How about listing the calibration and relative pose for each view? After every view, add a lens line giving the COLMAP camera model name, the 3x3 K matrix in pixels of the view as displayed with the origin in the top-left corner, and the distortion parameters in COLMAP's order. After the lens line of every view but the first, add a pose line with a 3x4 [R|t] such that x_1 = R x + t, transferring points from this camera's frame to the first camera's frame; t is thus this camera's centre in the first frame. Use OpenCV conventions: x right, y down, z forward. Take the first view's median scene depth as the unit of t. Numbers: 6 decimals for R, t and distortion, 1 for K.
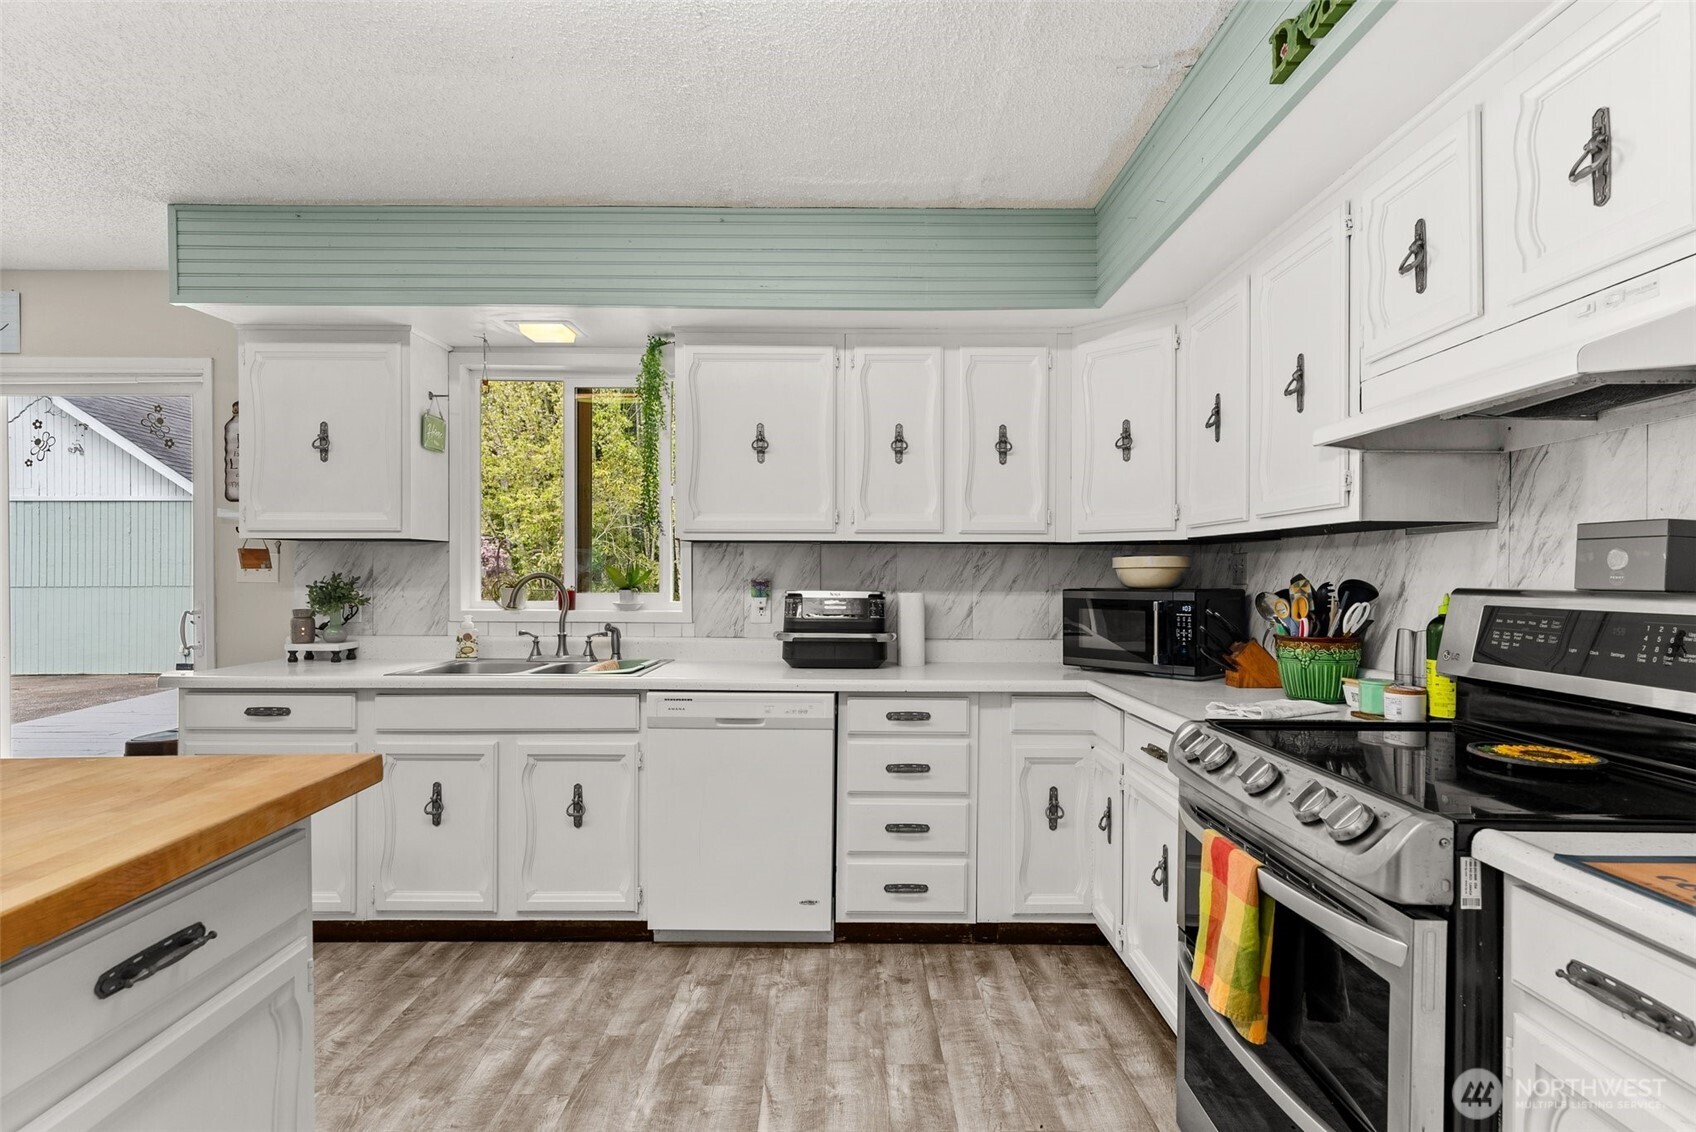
lens RADIAL K [[844.3, 0, 850.4], [0, 844.3, 578.9], [0, 0, 1]] dist [0.003313, 0.002233]
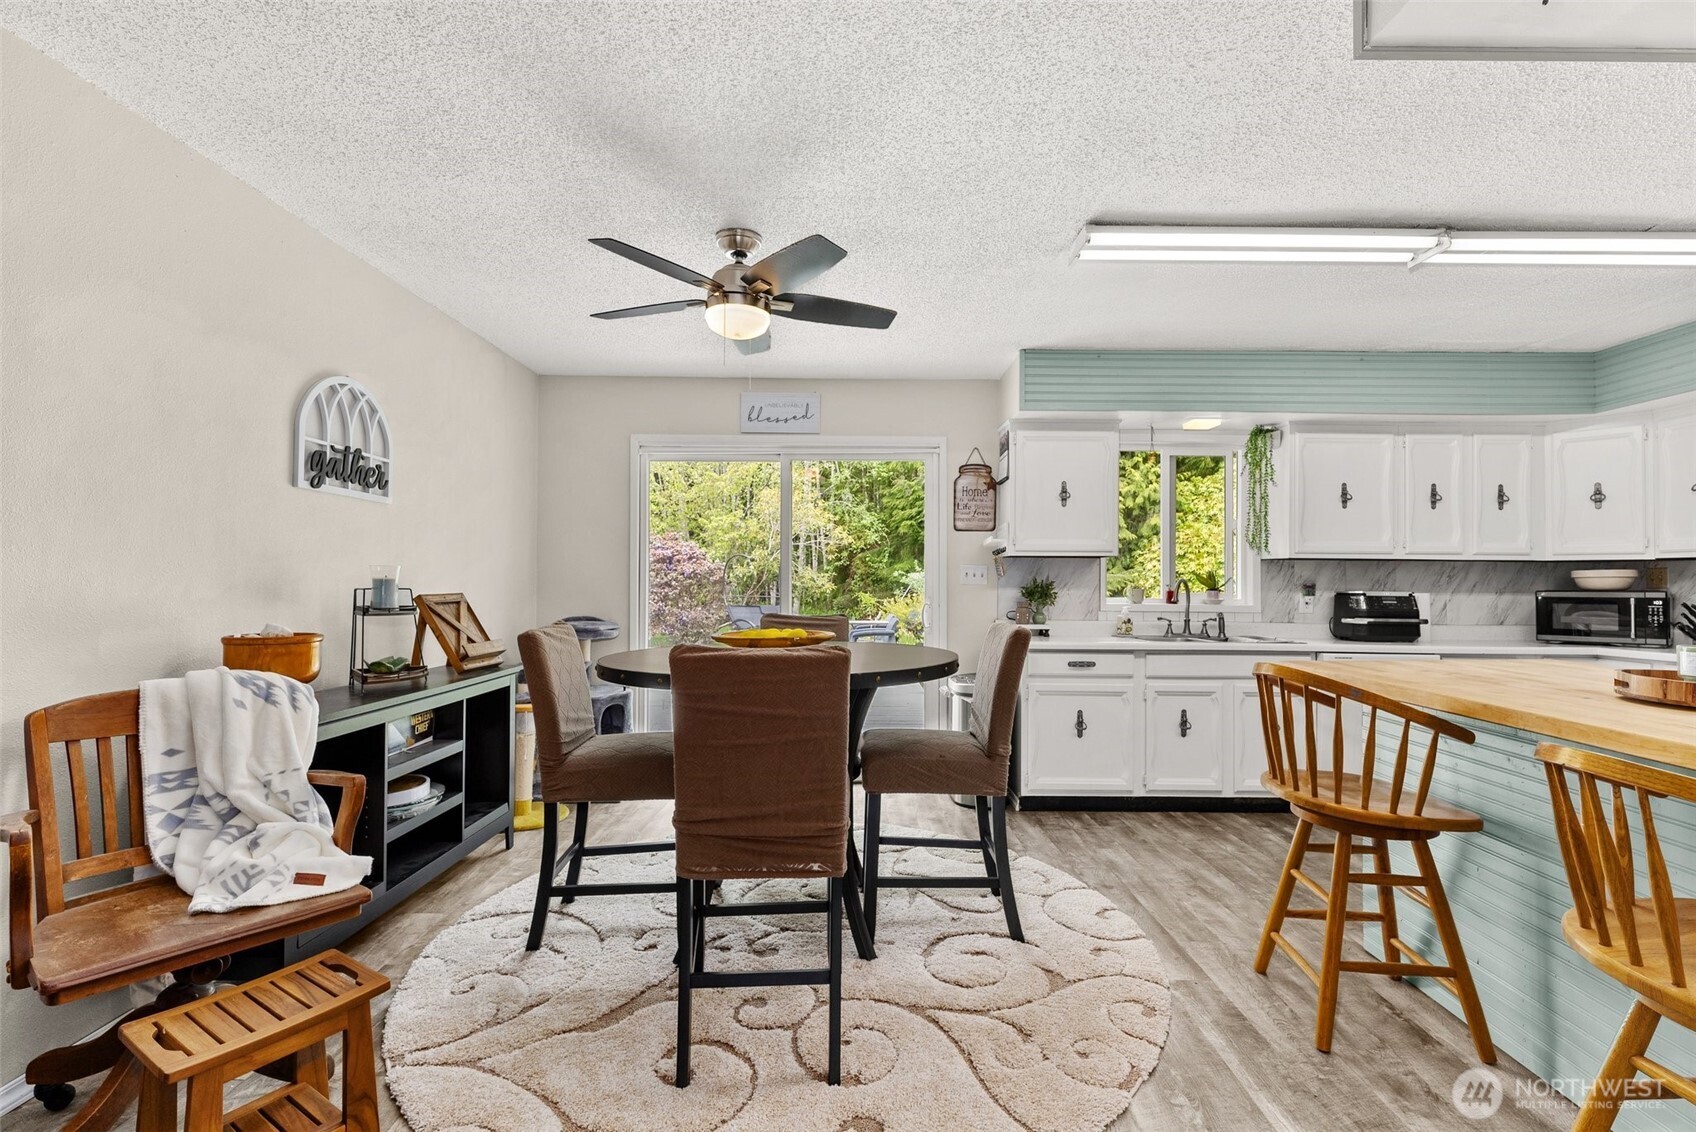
lens RADIAL K [[766.4, 0, 854.1], [0, 766.4, 573.1], [0, 0, 1]] dist [0.003713, 0.000744]
pose [[0.999989, 0.004727, -0.000460, -1.113977], [-0.004737, 0.999713, -0.023466, 0.020702], [0.000349, 0.023468, 0.999725, -0.451034]]
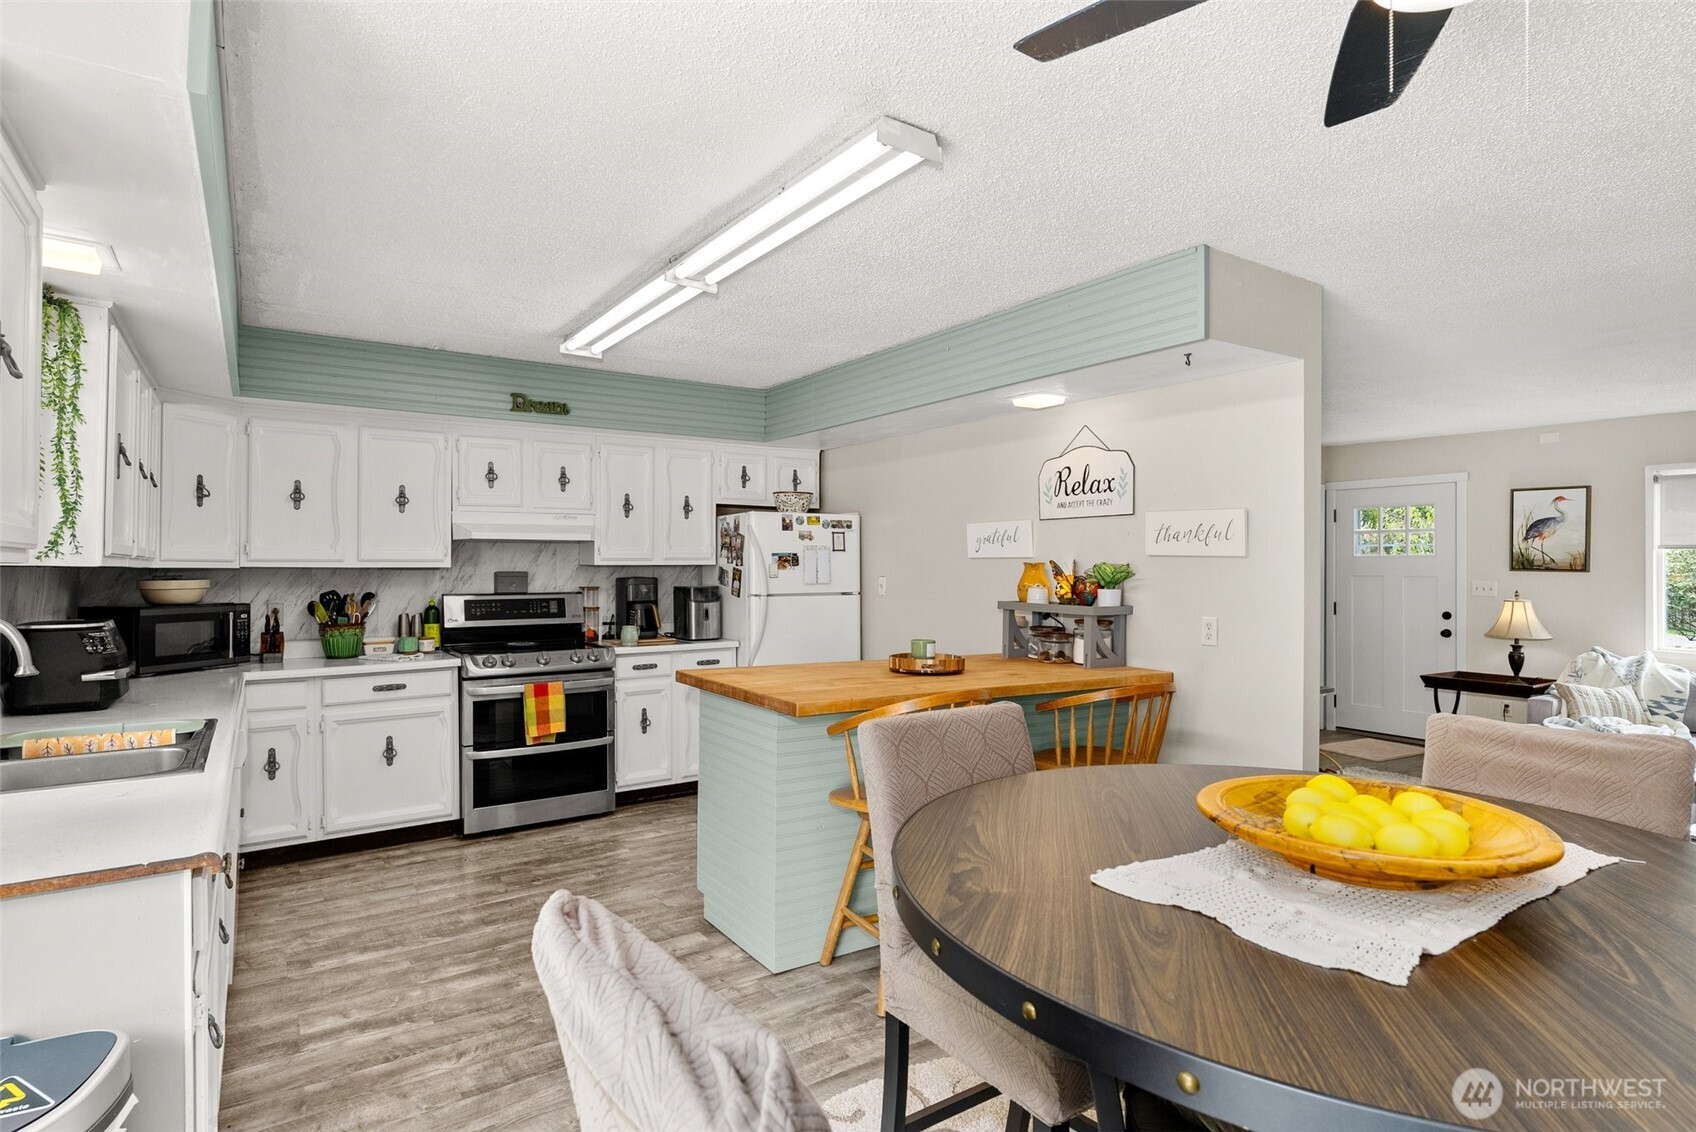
lens RADIAL K [[871.2, 0, 843.9], [0, 871.2, 562.9], [0, 0, 1]] dist [0.002360, -0.002848]
pose [[-0.548002, 0.005452, 0.836459, -1.479568], [0.009403, 0.999956, -0.000357, -0.049533], [-0.836424, 0.007669, -0.548029, 0.992466]]
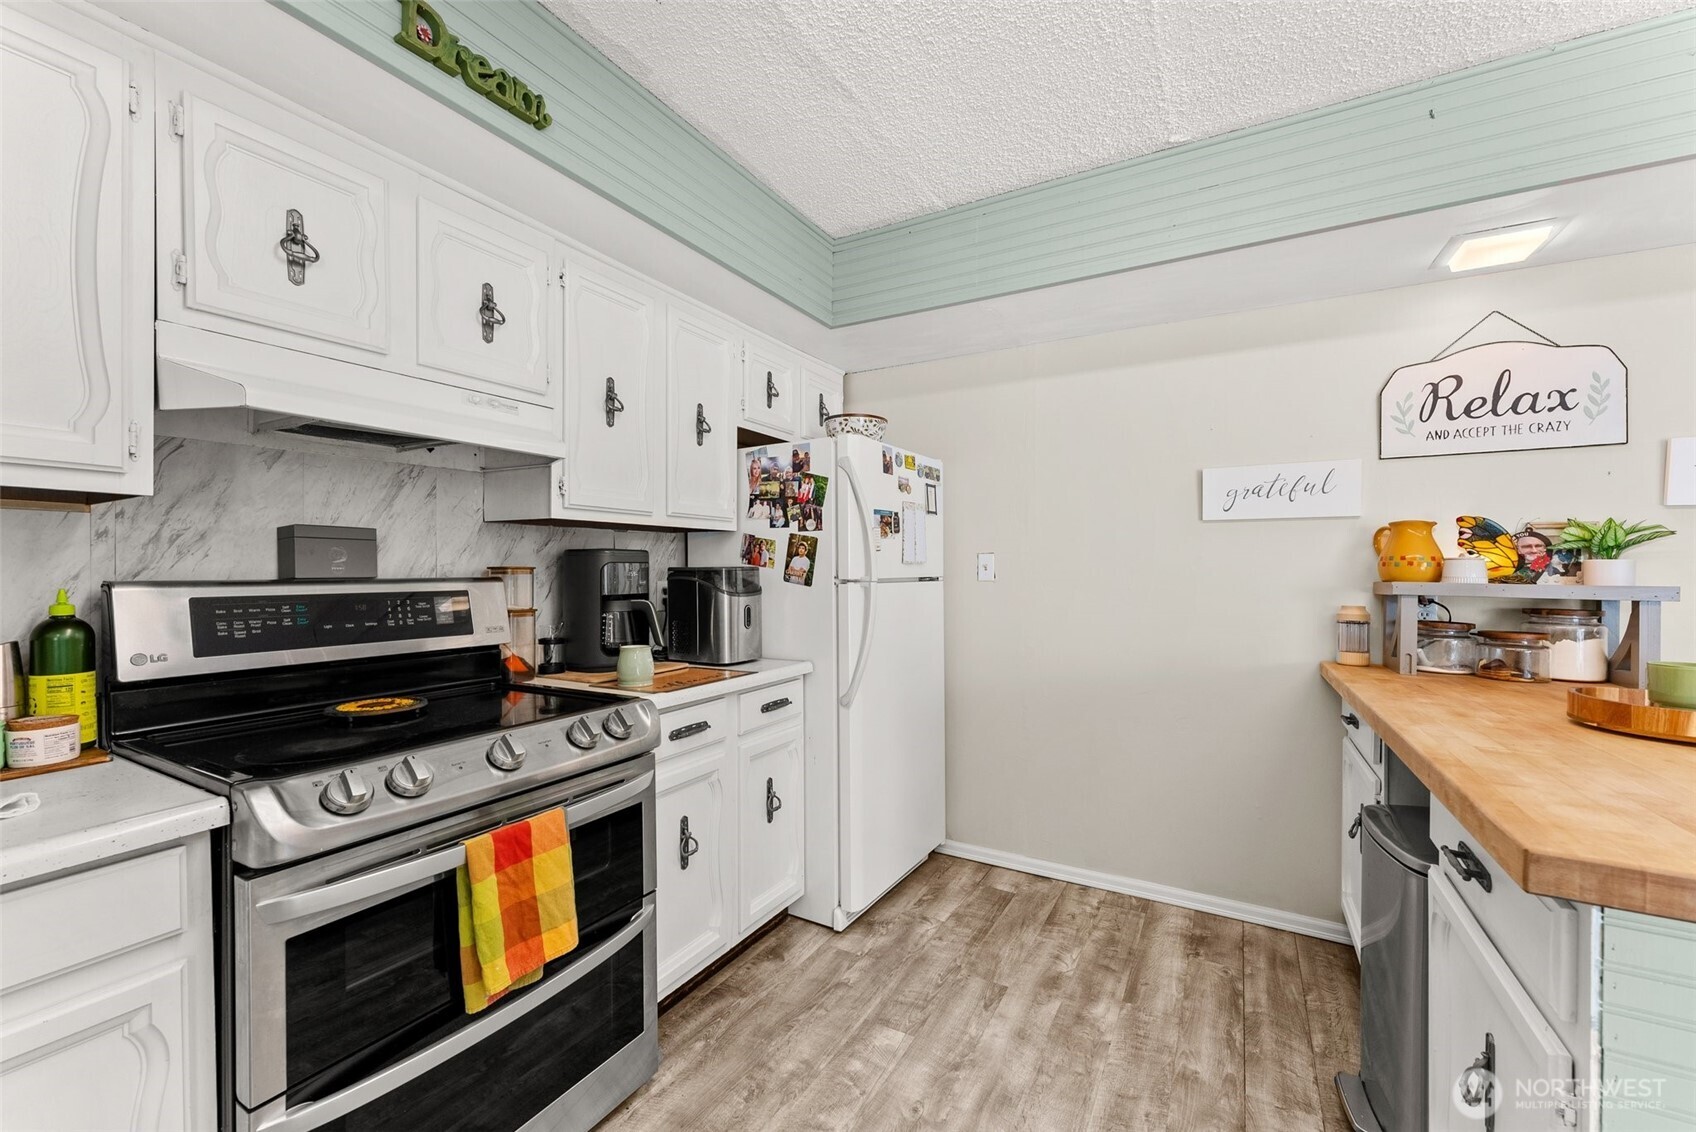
lens RADIAL K [[674.6, 0, 849.6], [0, 674.6, 570.6], [0, 0, 1]] dist [-0.000742, -0.000099]
pose [[-0.863210, 0.000214, 0.504846, -0.180461], [0.005907, 0.999936, 0.009676, -0.001892], [-0.504811, 0.011334, -0.863155, 0.840341]]
